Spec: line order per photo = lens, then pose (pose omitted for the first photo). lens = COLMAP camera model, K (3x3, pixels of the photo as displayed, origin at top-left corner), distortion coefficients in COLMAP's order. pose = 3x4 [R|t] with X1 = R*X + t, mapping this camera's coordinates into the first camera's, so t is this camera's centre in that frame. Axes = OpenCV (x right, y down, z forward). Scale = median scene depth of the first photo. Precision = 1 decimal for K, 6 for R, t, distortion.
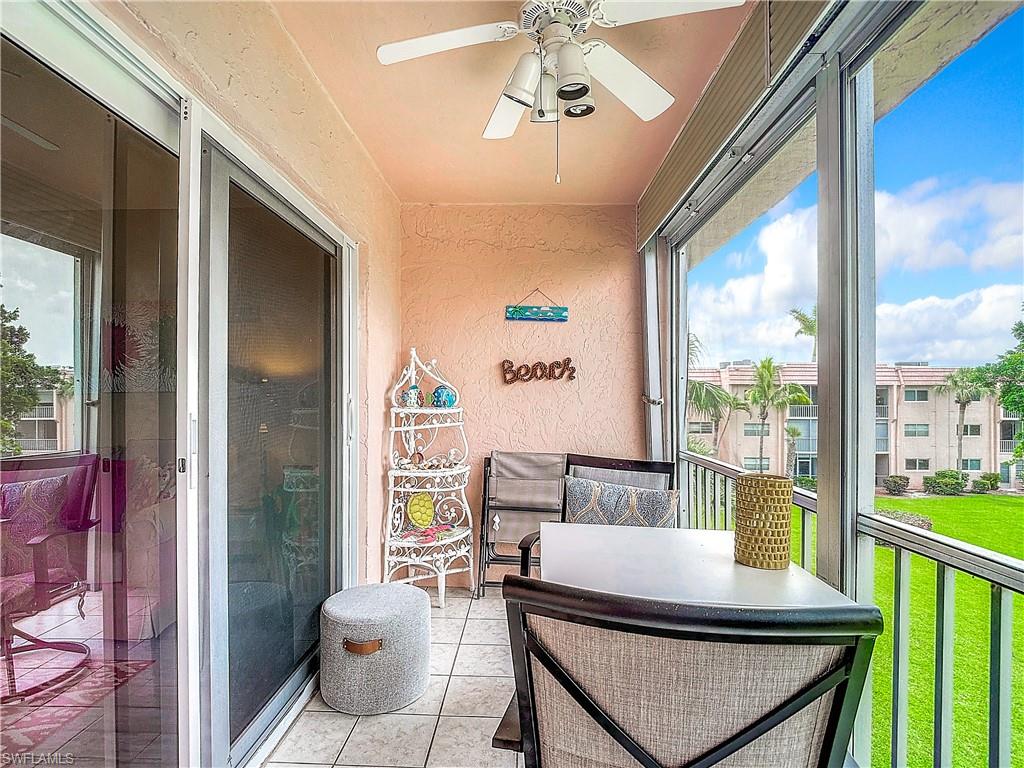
lens RADIAL K [[548.2, 0, 513.4], [0, 548.2, 392.2], [0, 0, 1]] dist [0.013134, -0.021113]
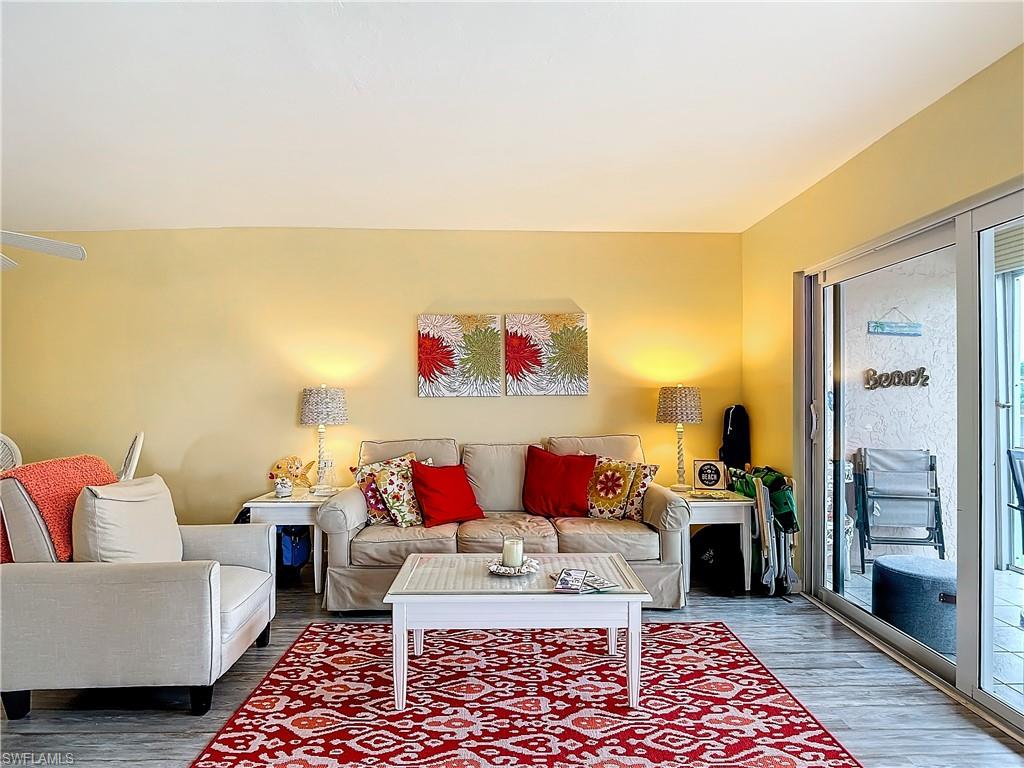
lens RADIAL K [[548.2, 0, 513.5], [0, 548.2, 390.4], [0, 0, 1]] dist [0.013134, -0.021113]
pose [[0.998639, 0.003607, 0.052021, -0.822913], [-0.004205, 0.999926, 0.011391, -0.023372], [-0.051976, -0.011594, 0.998581, -0.115113]]
